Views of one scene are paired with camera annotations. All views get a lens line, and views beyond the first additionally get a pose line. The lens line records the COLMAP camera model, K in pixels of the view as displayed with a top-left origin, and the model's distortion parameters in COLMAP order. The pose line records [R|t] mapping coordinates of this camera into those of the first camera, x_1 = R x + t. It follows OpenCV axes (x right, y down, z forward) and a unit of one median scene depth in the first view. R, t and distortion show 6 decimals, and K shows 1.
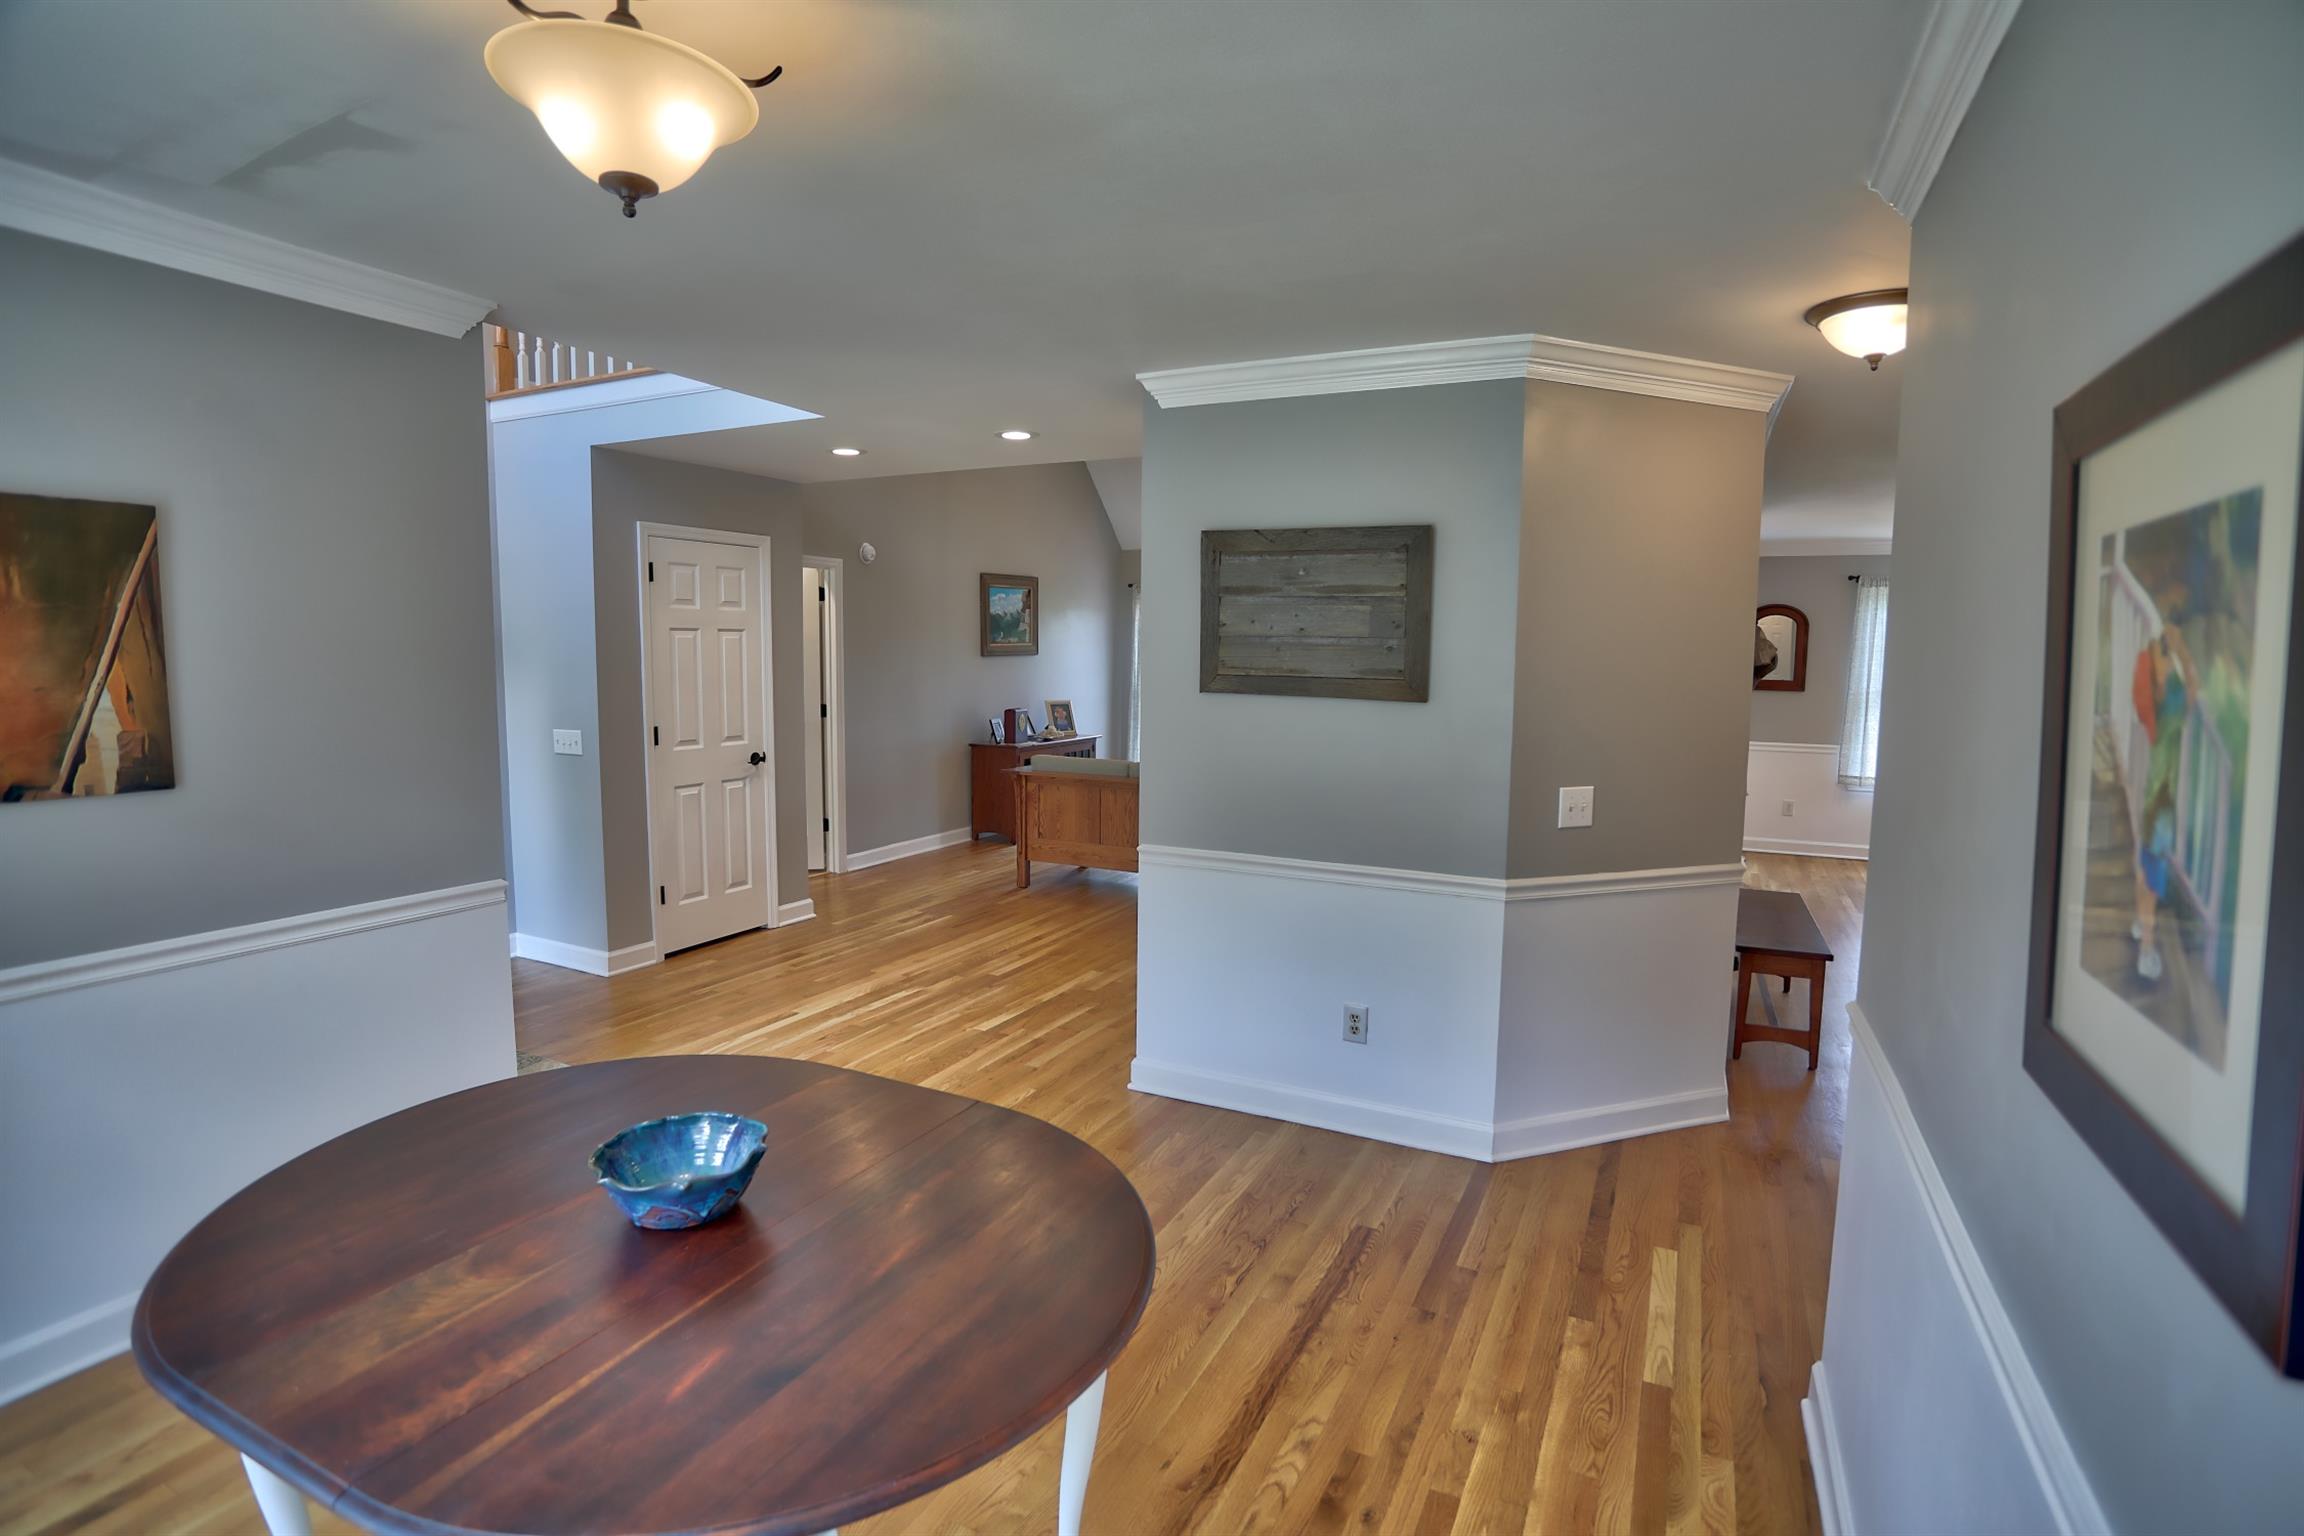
lens RADIAL K [[1102.0, 0, 1152.0], [0, 1102.0, 768.0], [0, 0, 1]] dist [-0.076913, 0.031289]
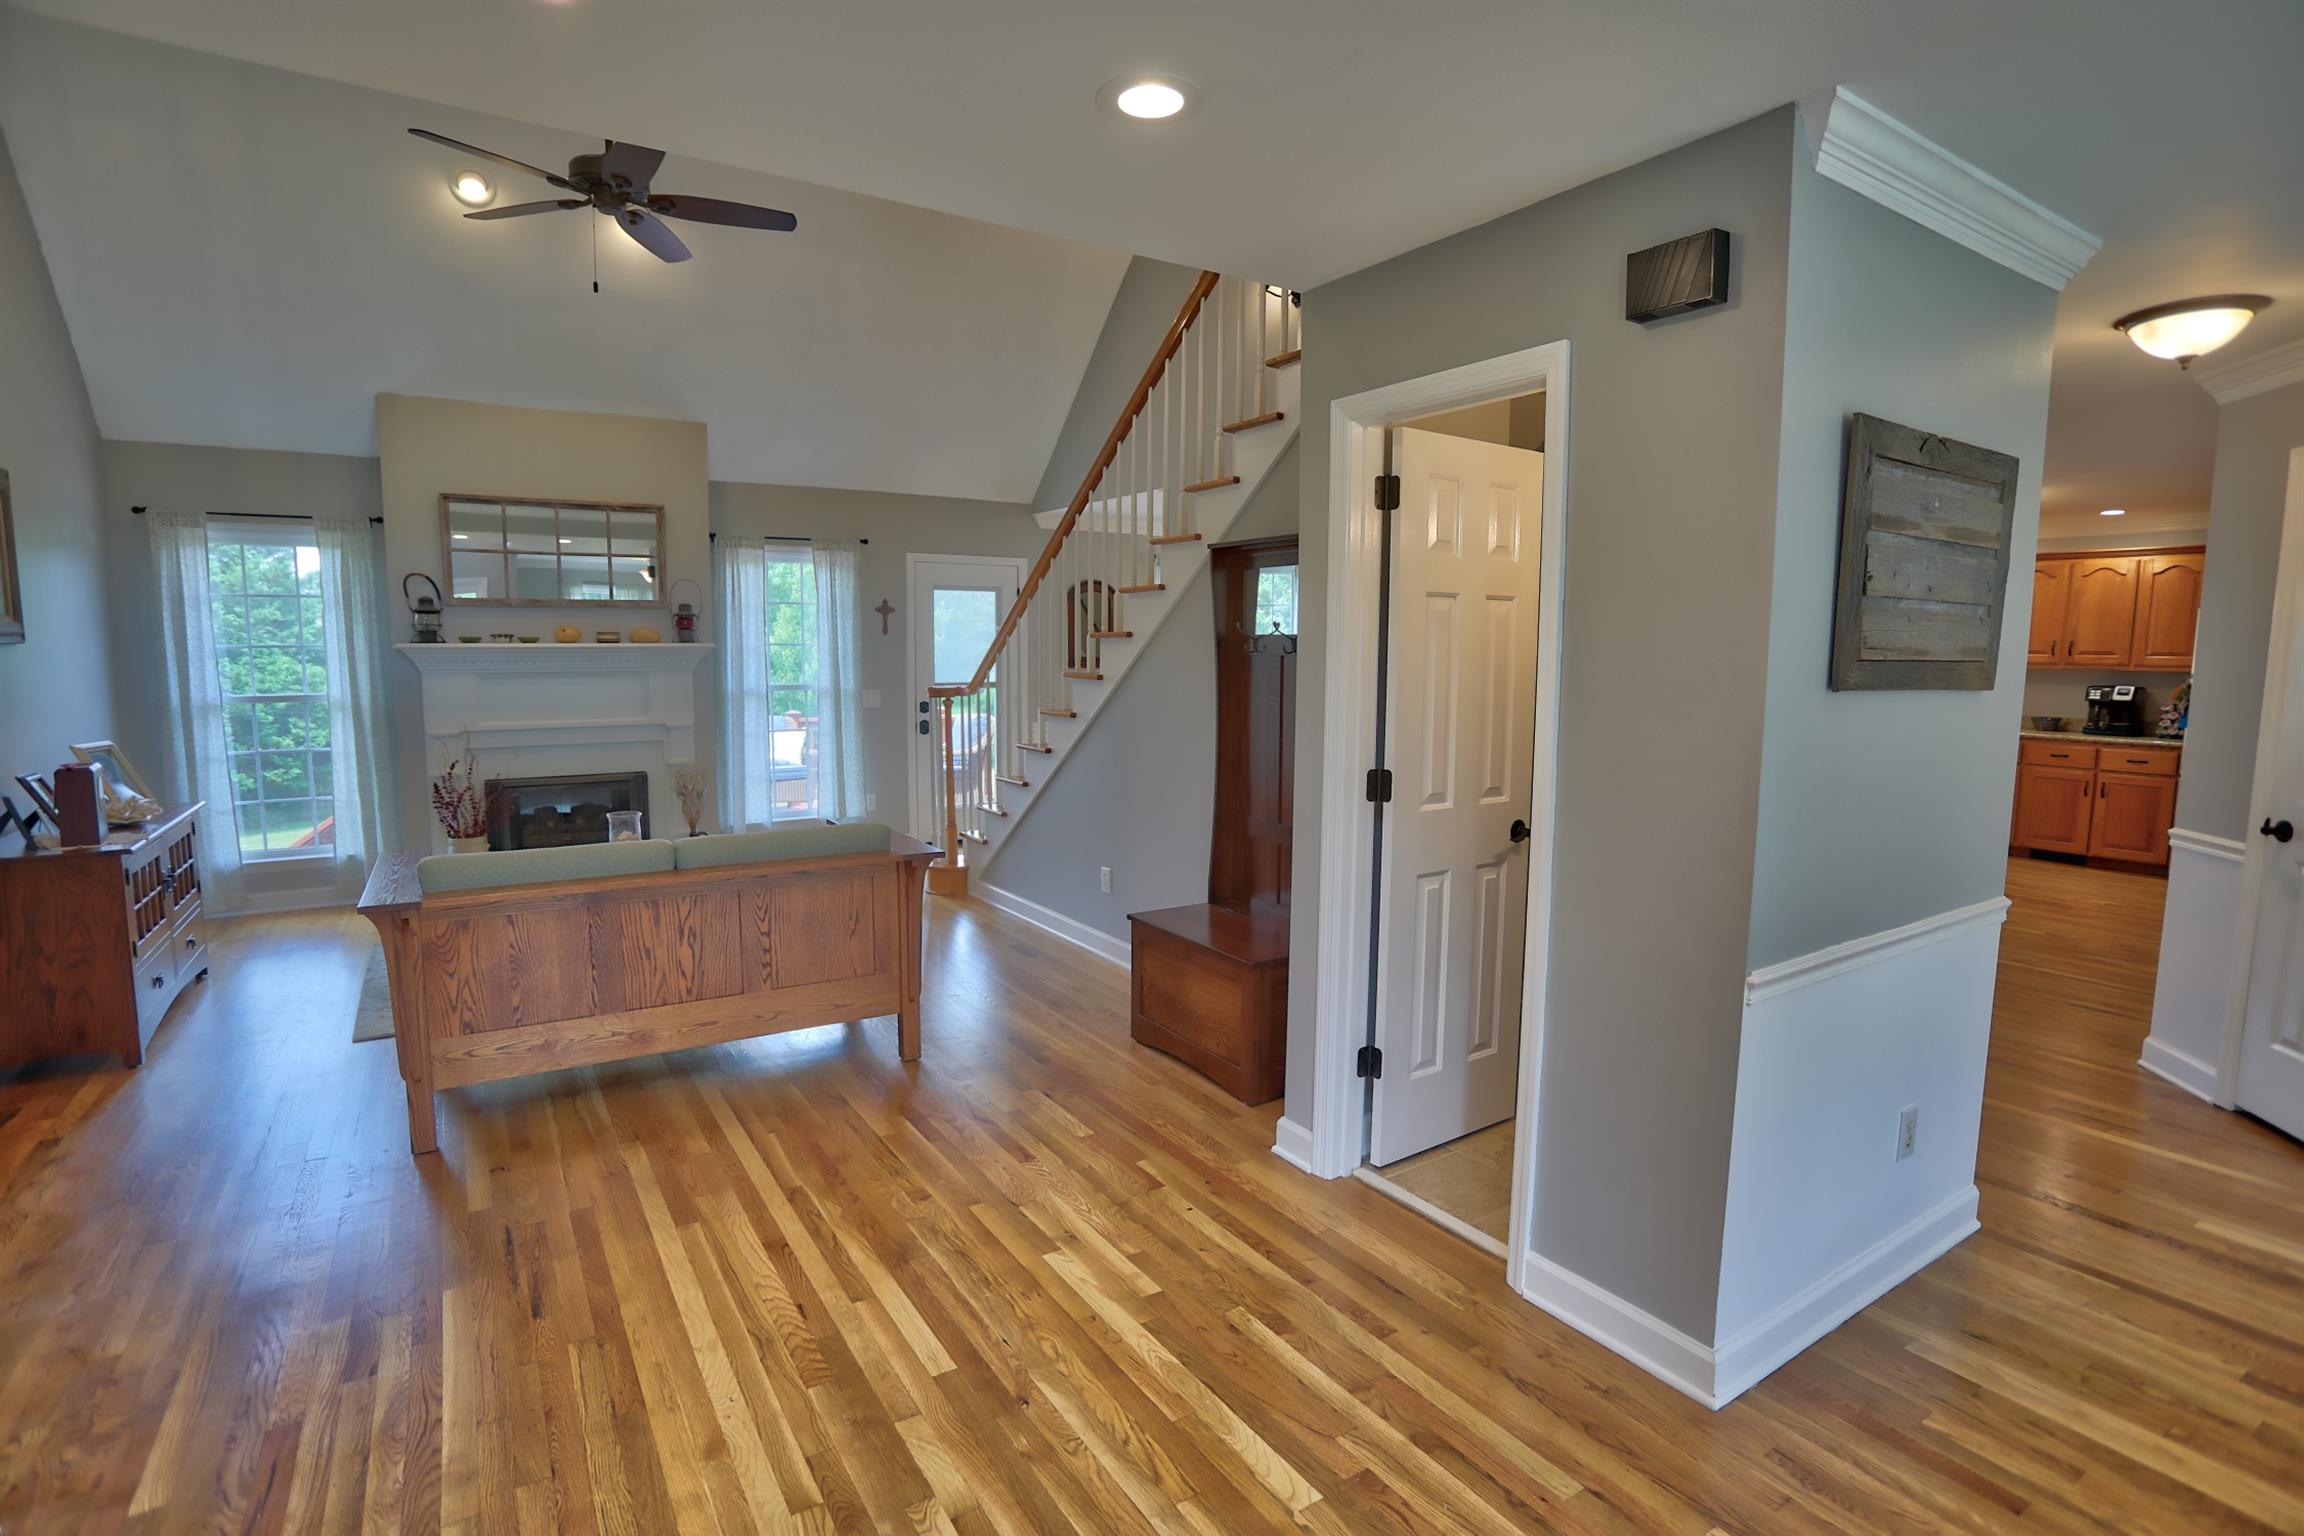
lens RADIAL K [[1102.0, 0, 1152.0], [0, 1102.0, 768.0], [0, 0, 1]] dist [-0.076913, 0.031289]
pose [[0.518836, -0.104001, 0.848524, -0.480953], [0.093342, 0.993530, 0.064699, -0.074757], [-0.849763, 0.045635, 0.525186, 0.766089]]
